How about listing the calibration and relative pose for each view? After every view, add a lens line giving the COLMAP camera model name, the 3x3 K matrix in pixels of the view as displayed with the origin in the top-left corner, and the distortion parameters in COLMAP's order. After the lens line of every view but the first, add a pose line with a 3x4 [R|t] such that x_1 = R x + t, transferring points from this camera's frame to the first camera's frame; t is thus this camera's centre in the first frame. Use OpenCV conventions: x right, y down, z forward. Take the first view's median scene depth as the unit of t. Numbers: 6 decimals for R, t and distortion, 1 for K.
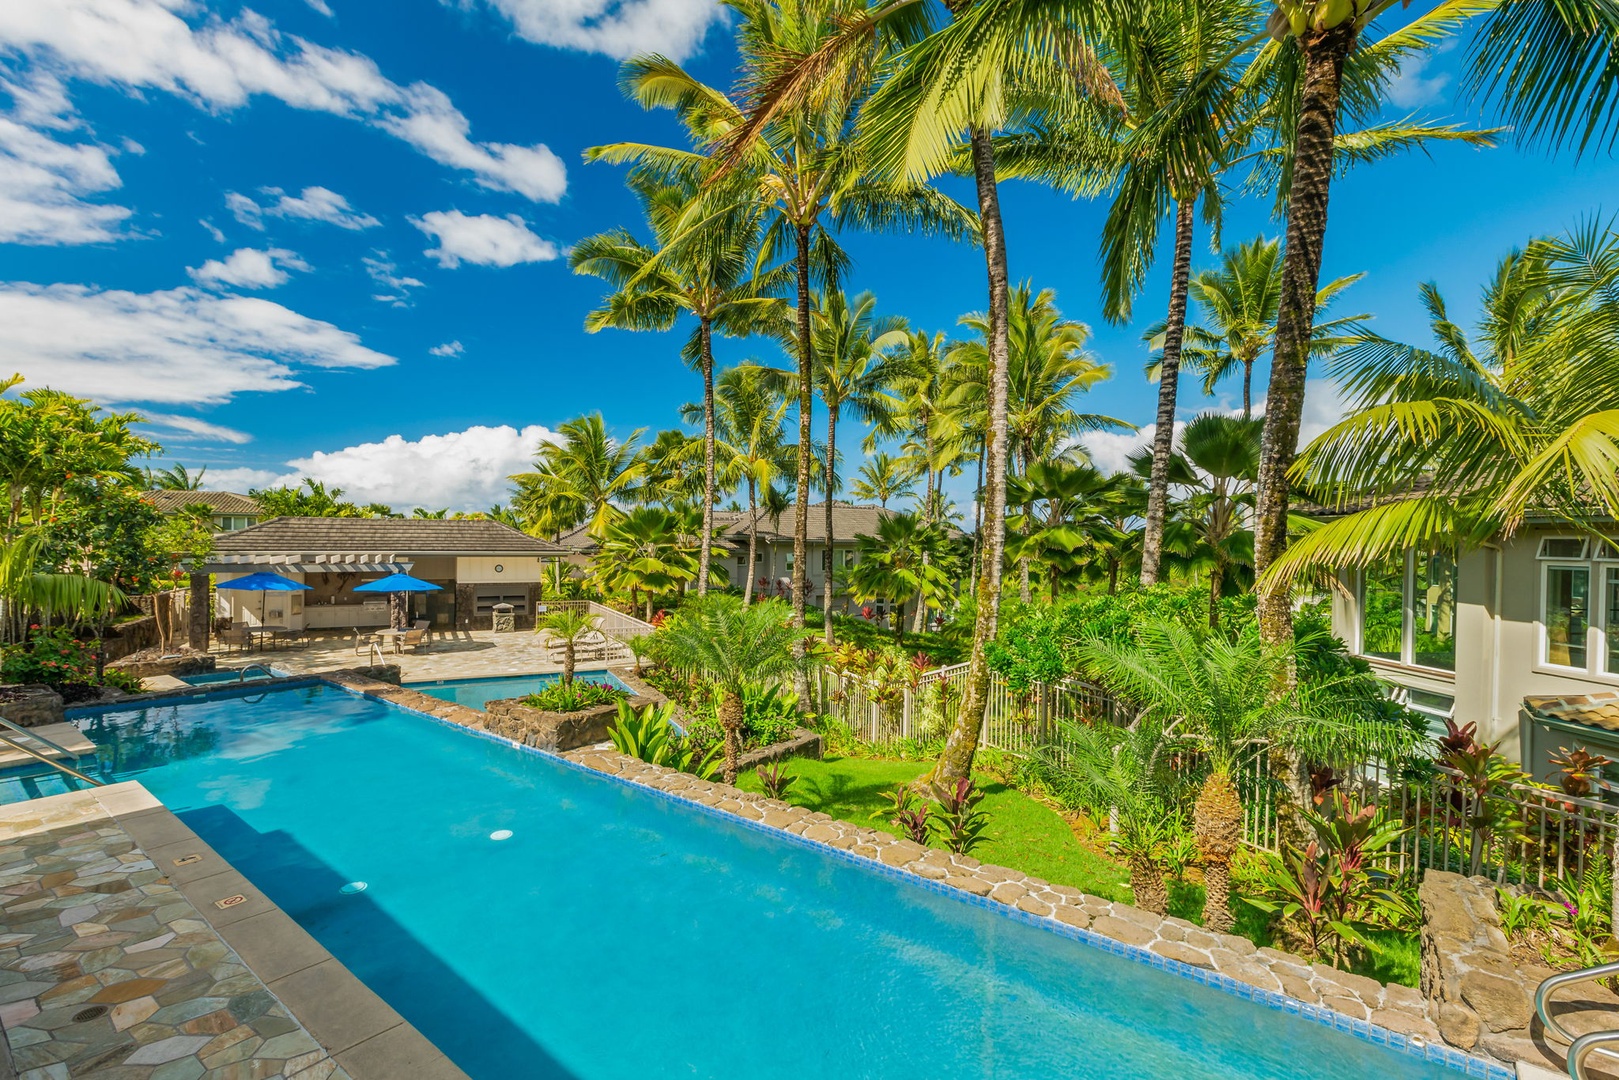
lens RADIAL K [[783.3, 0, 833.4], [0, 783.3, 539.3], [0, 0, 1]] dist [-0.001383, 0.000179]
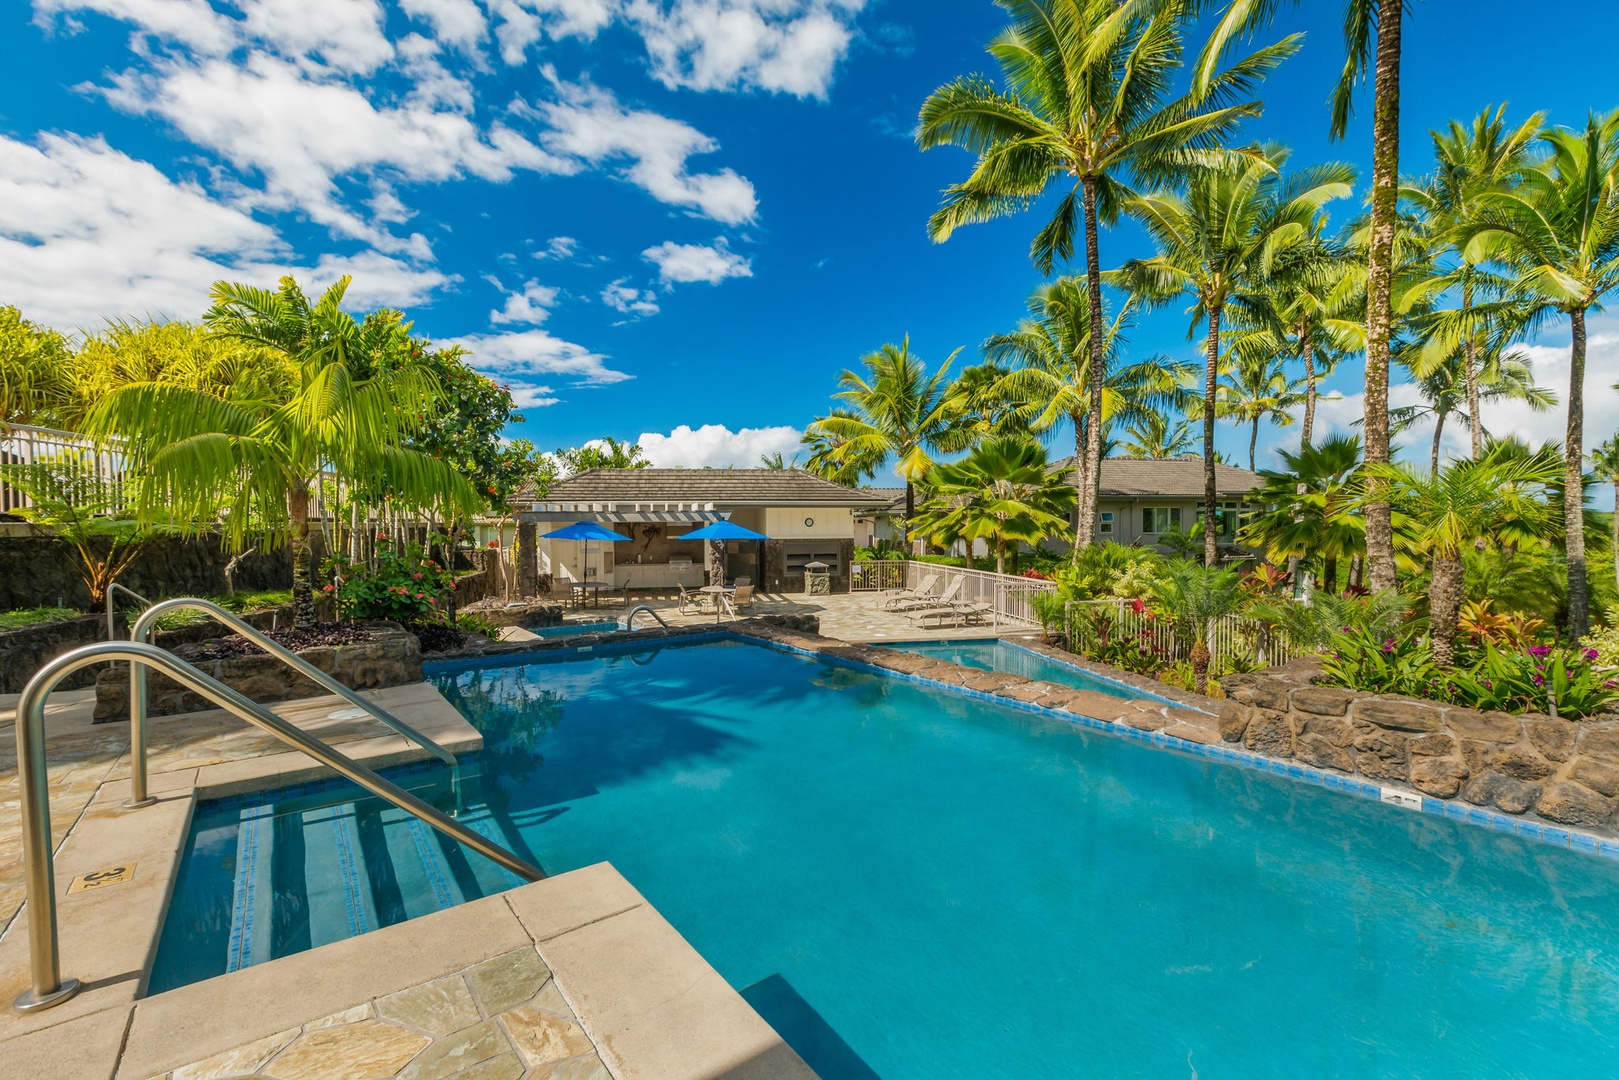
lens RADIAL K [[756.5, 0, 792.3], [0, 756.5, 545.2], [0, 0, 1]] dist [-0.039652, 0.022706]
pose [[0.954537, -0.009593, -0.297937, -0.225451], [0.016982, 0.999609, 0.022222, 0.050461], [0.297608, -0.026271, 0.954327, 0.225071]]
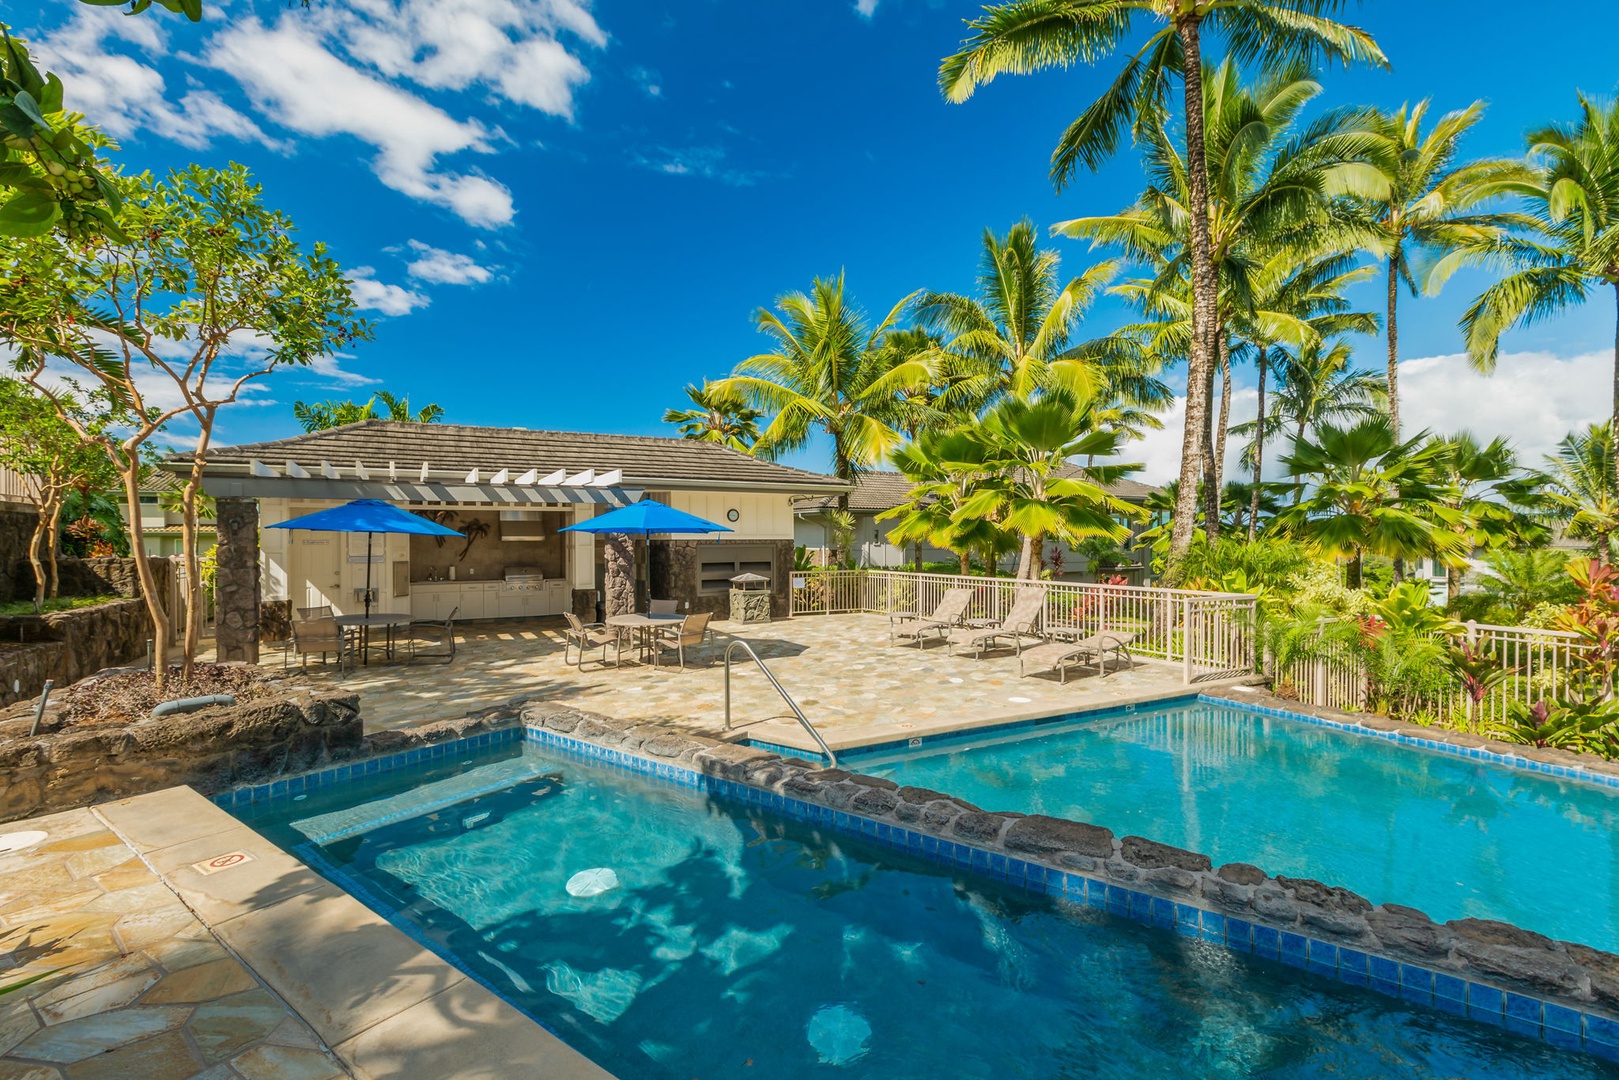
lens RADIAL K [[736.9, 0, 811.7], [0, 736.9, 562.1], [0, 0, 1]] dist [-0.002150, -0.005225]
pose [[0.999628, -0.016427, 0.021781, -0.437782], [0.015888, 0.999569, 0.024701, 0.068441], [-0.022178, -0.024346, 0.999458, 0.511120]]
